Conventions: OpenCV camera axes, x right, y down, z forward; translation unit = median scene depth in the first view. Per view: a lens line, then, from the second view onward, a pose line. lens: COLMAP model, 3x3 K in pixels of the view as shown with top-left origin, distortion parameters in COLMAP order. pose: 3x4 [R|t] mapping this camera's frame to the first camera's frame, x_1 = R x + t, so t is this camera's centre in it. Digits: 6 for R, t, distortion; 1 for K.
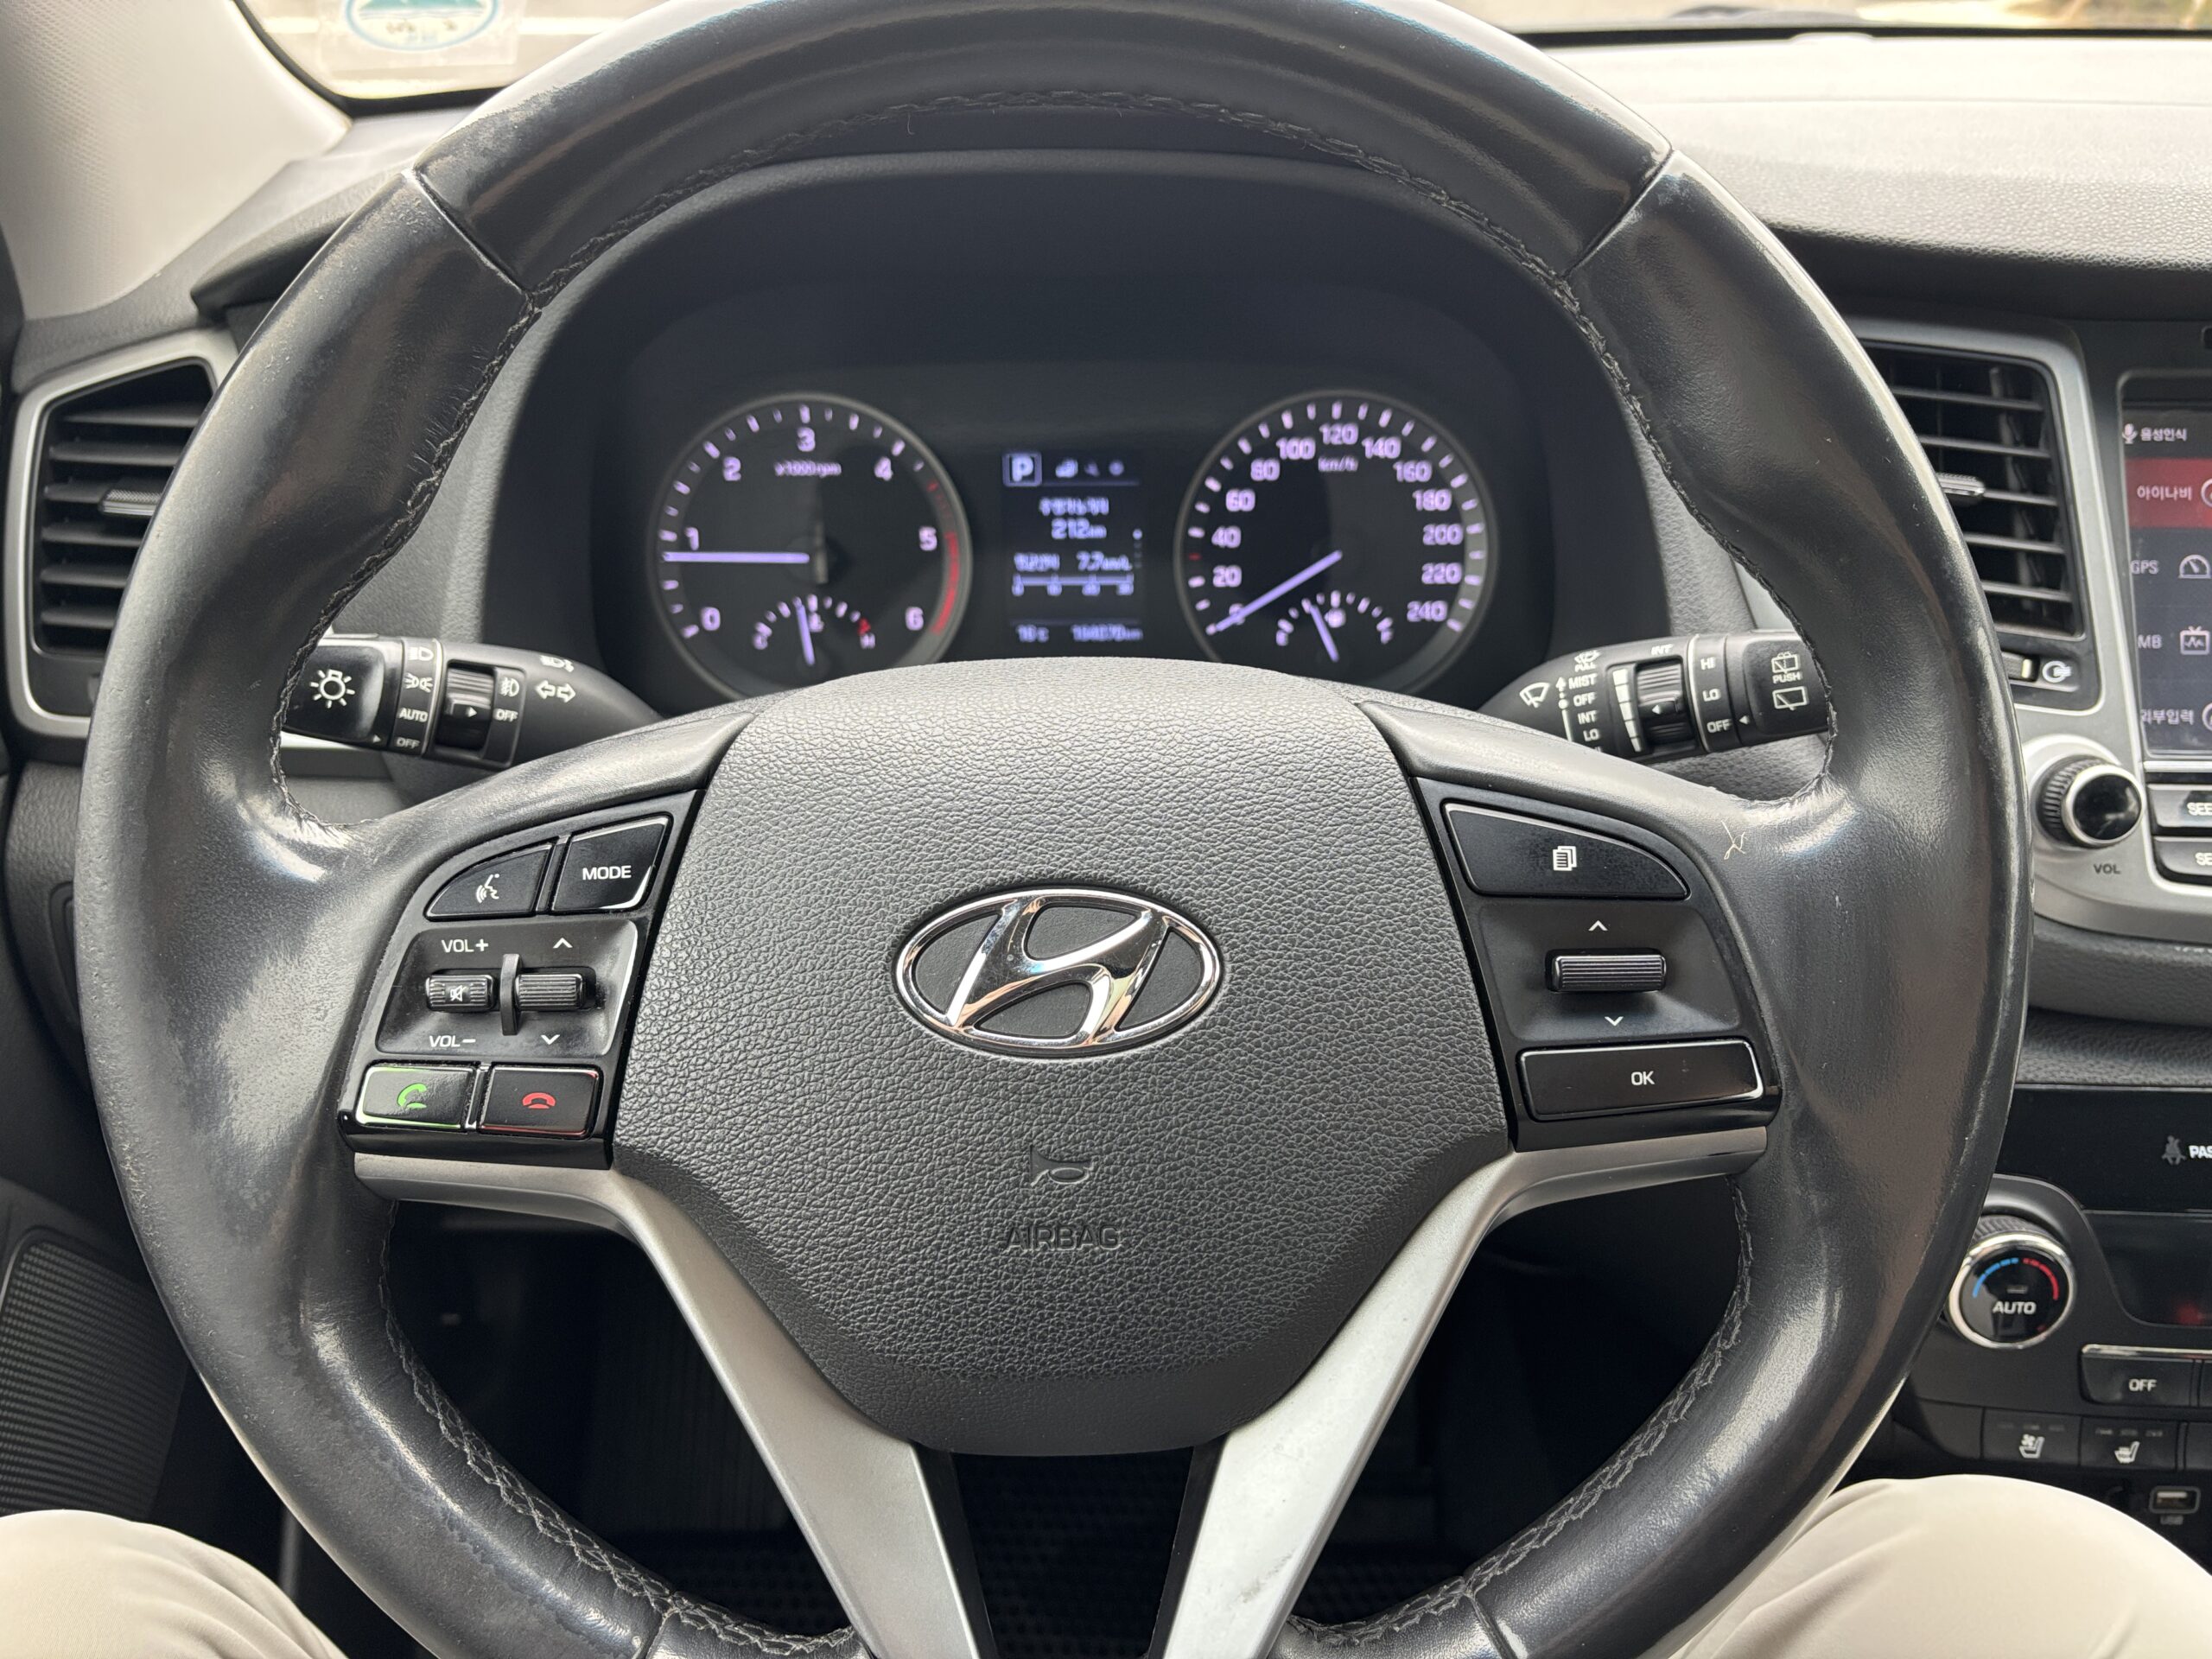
lens RADIAL K [[1653.2, 0, 1105.4], [0, 1653.2, 820.8], [0, 0, 1]] dist [0.051414, -0.057376]
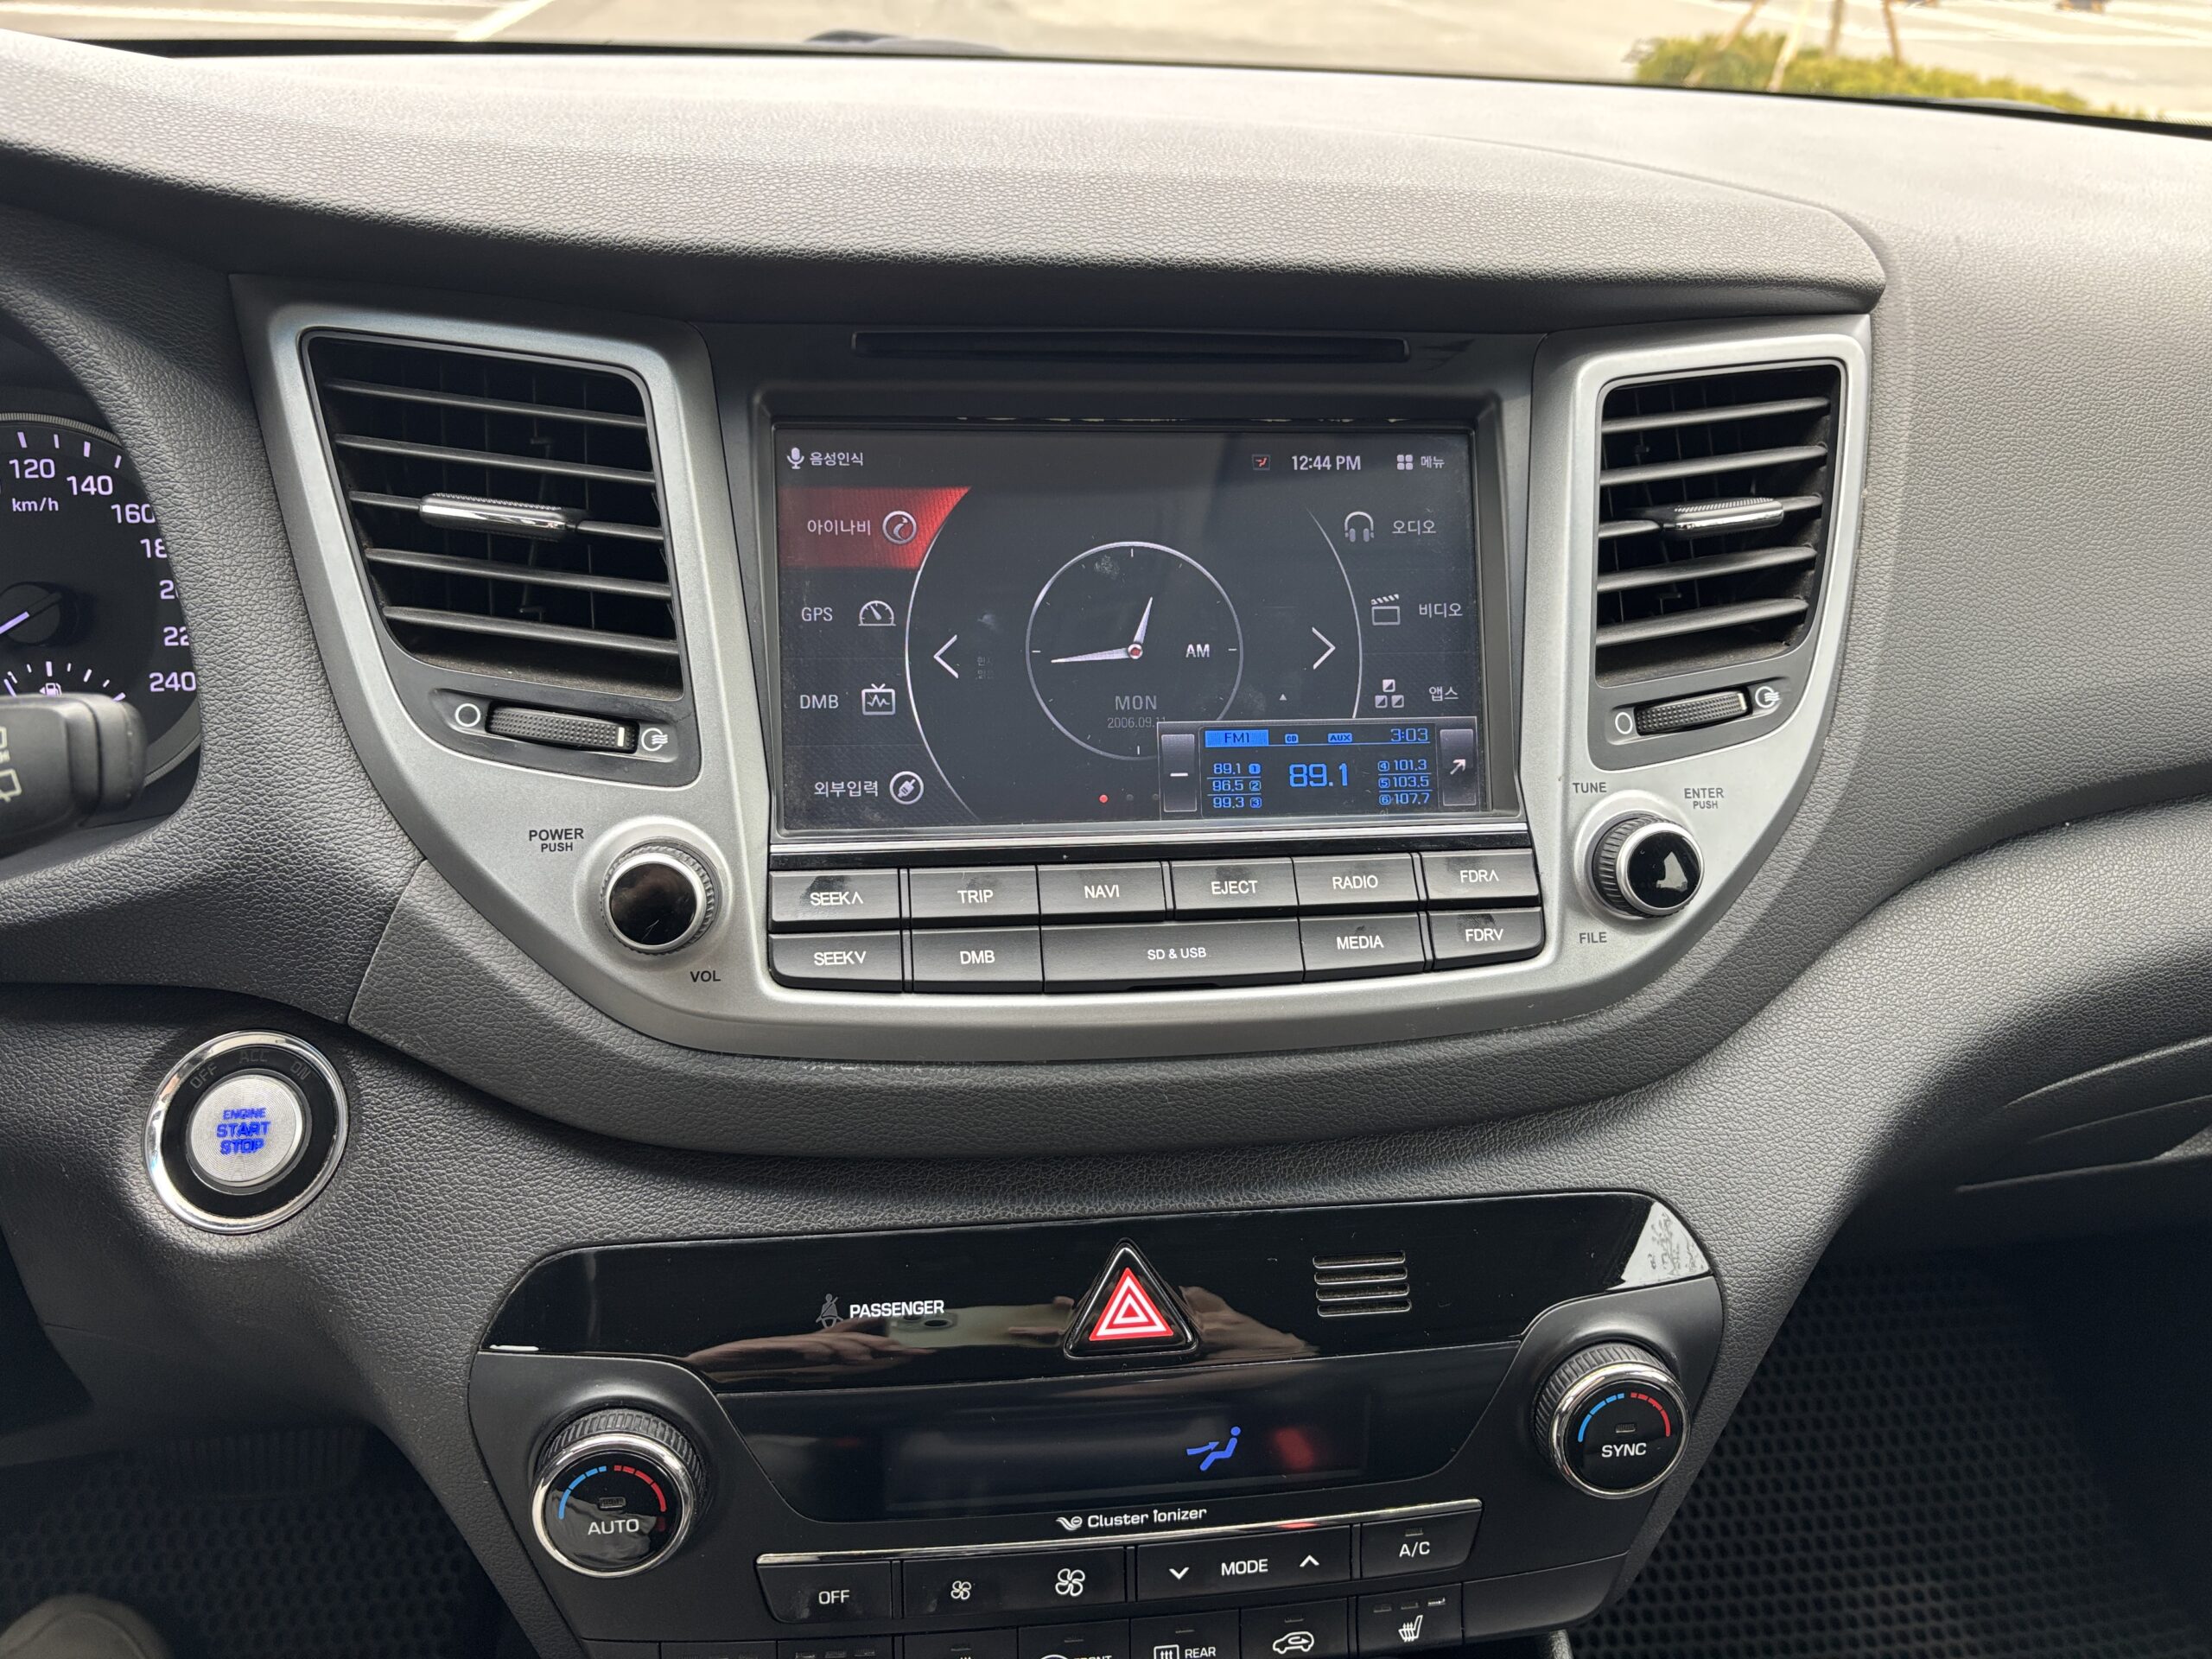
lens RADIAL K [[1653.2, 0, 1115.6], [0, 1653.2, 849.3], [0, 0, 1]] dist [0.051414, -0.057376]
pose [[0.987825, -0.038775, 0.150659, 0.526531], [0.043852, 0.998572, -0.030519, -0.000039], [-0.149261, 0.036754, 0.988115, 0.122568]]
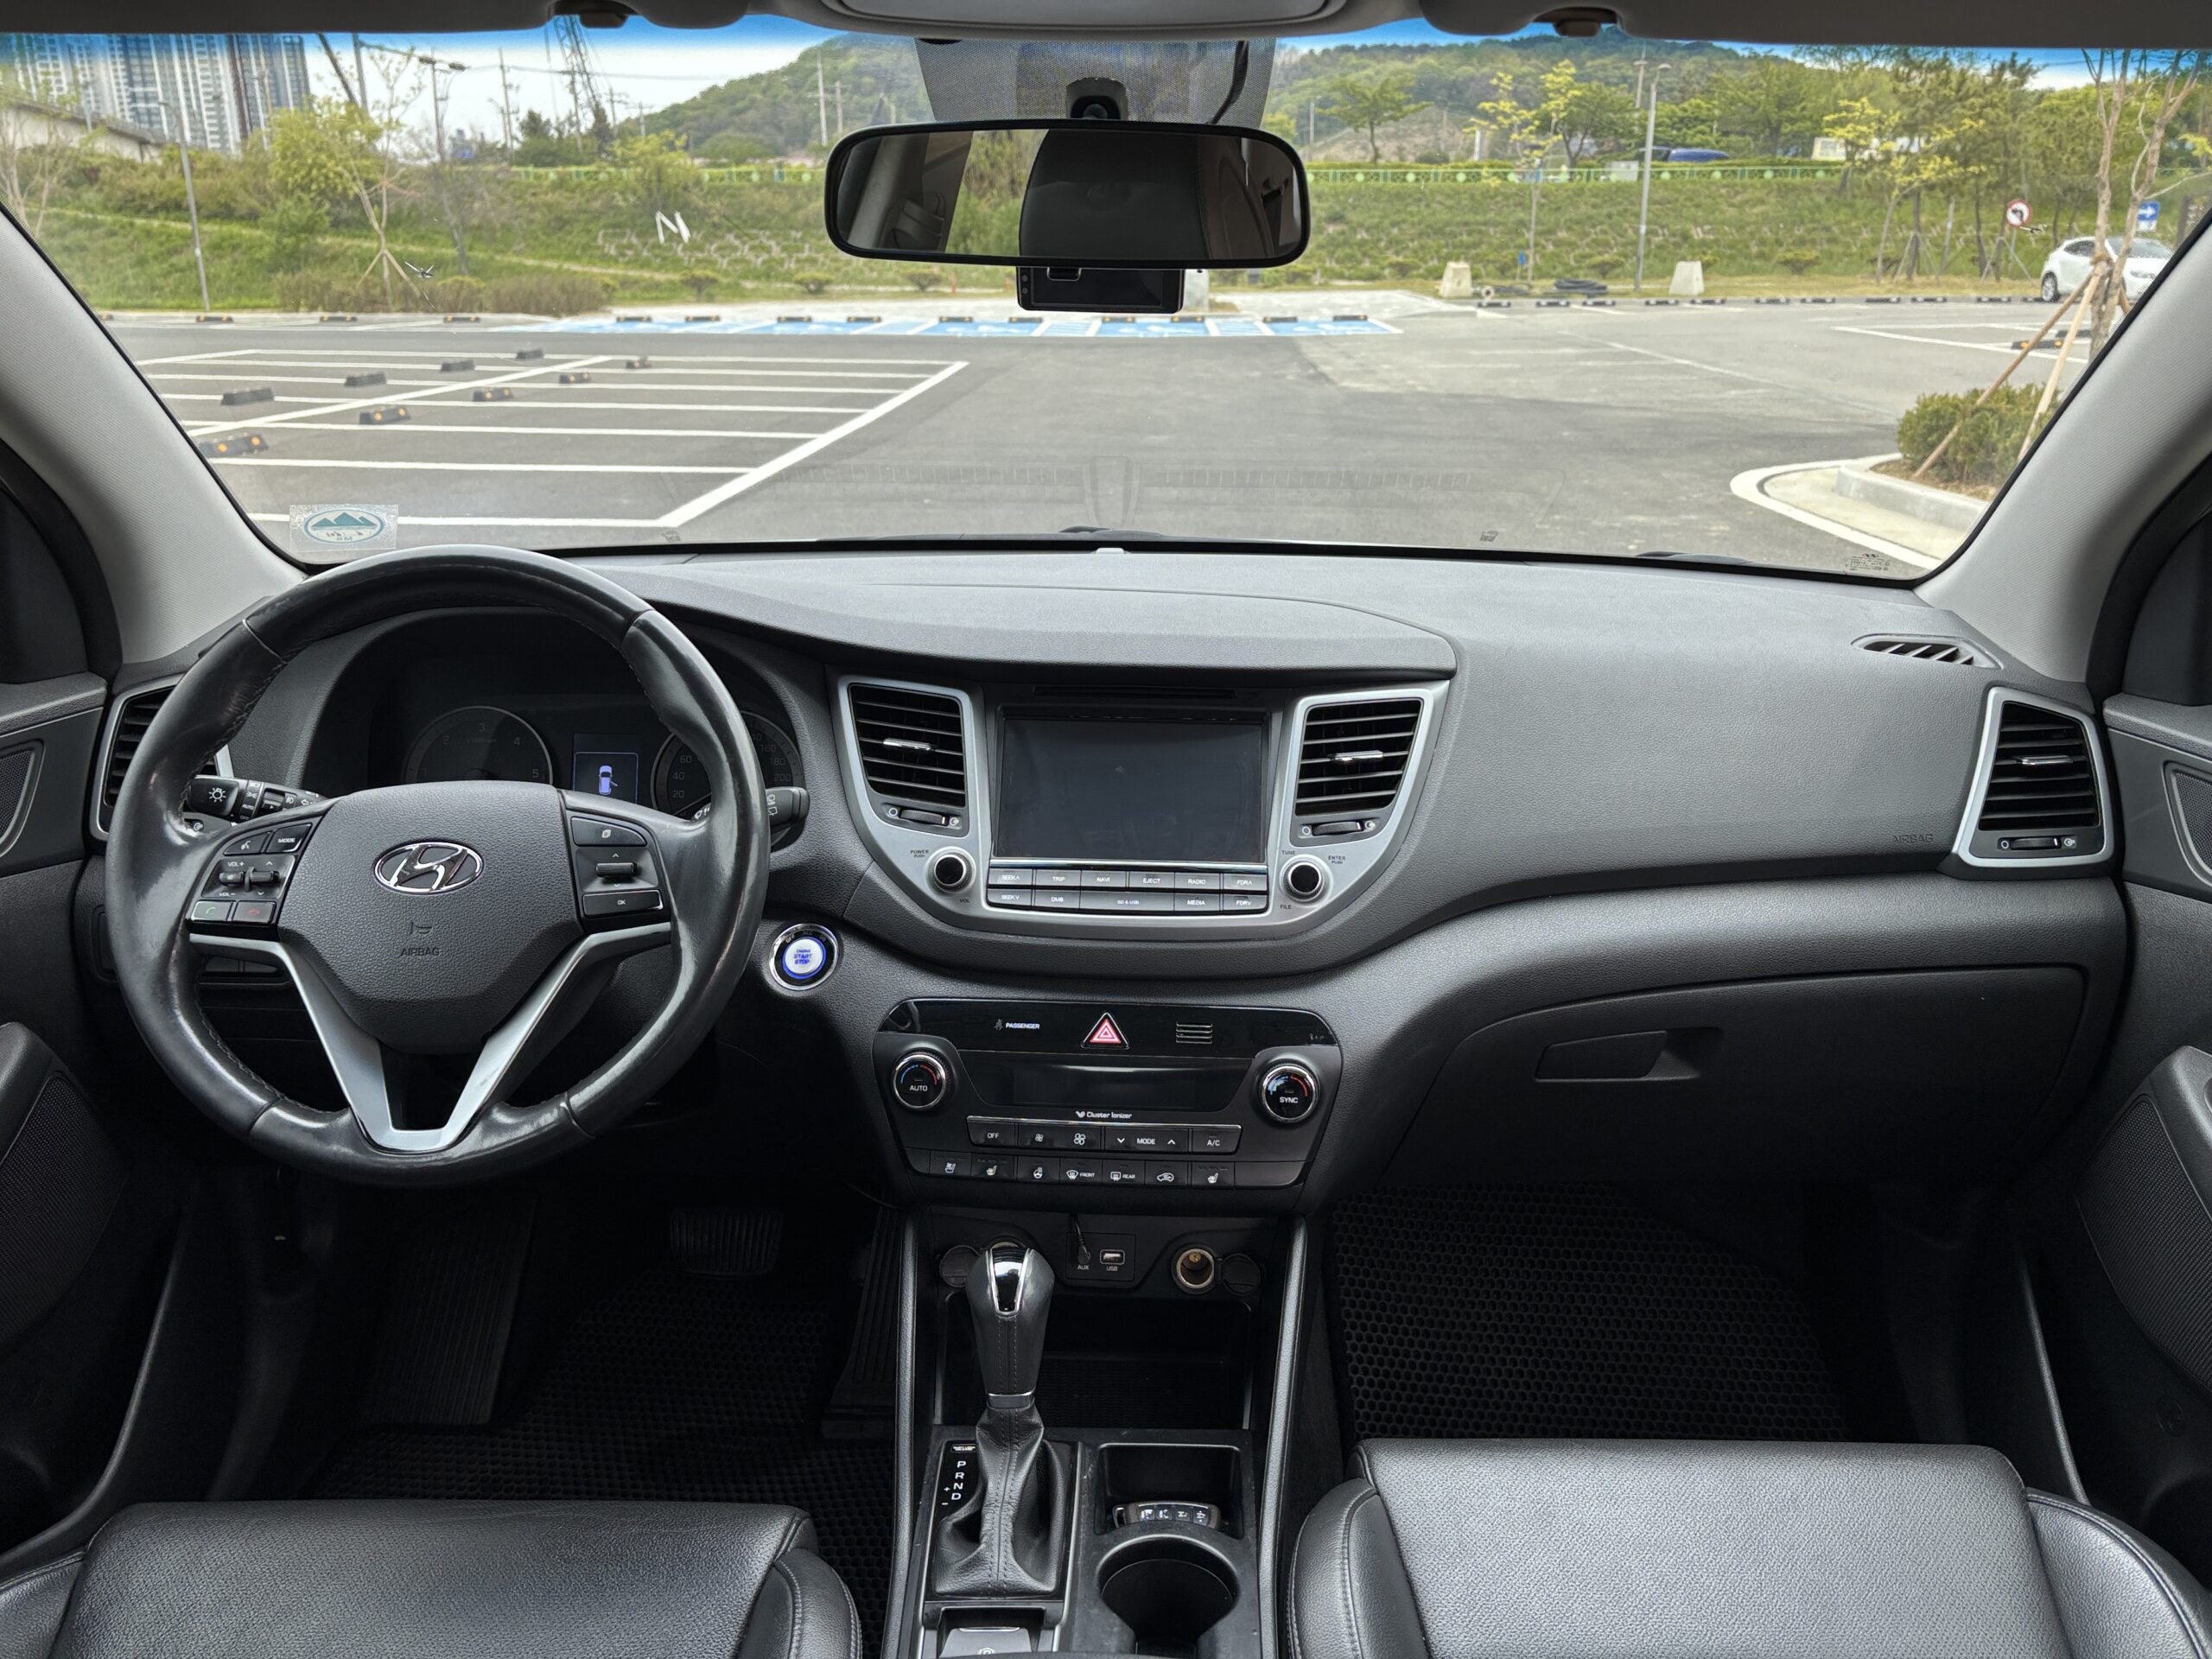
lens RADIAL K [[1653.2, 0, 1132.8], [0, 1653.2, 798.1], [0, 0, 1]] dist [0.051414, -0.057376]
pose [[0.999800, 0.018866, -0.006631, 0.661054], [-0.019906, 0.970687, -0.239521, 0.346012], [0.001918, 0.239605, 0.970868, -1.027225]]
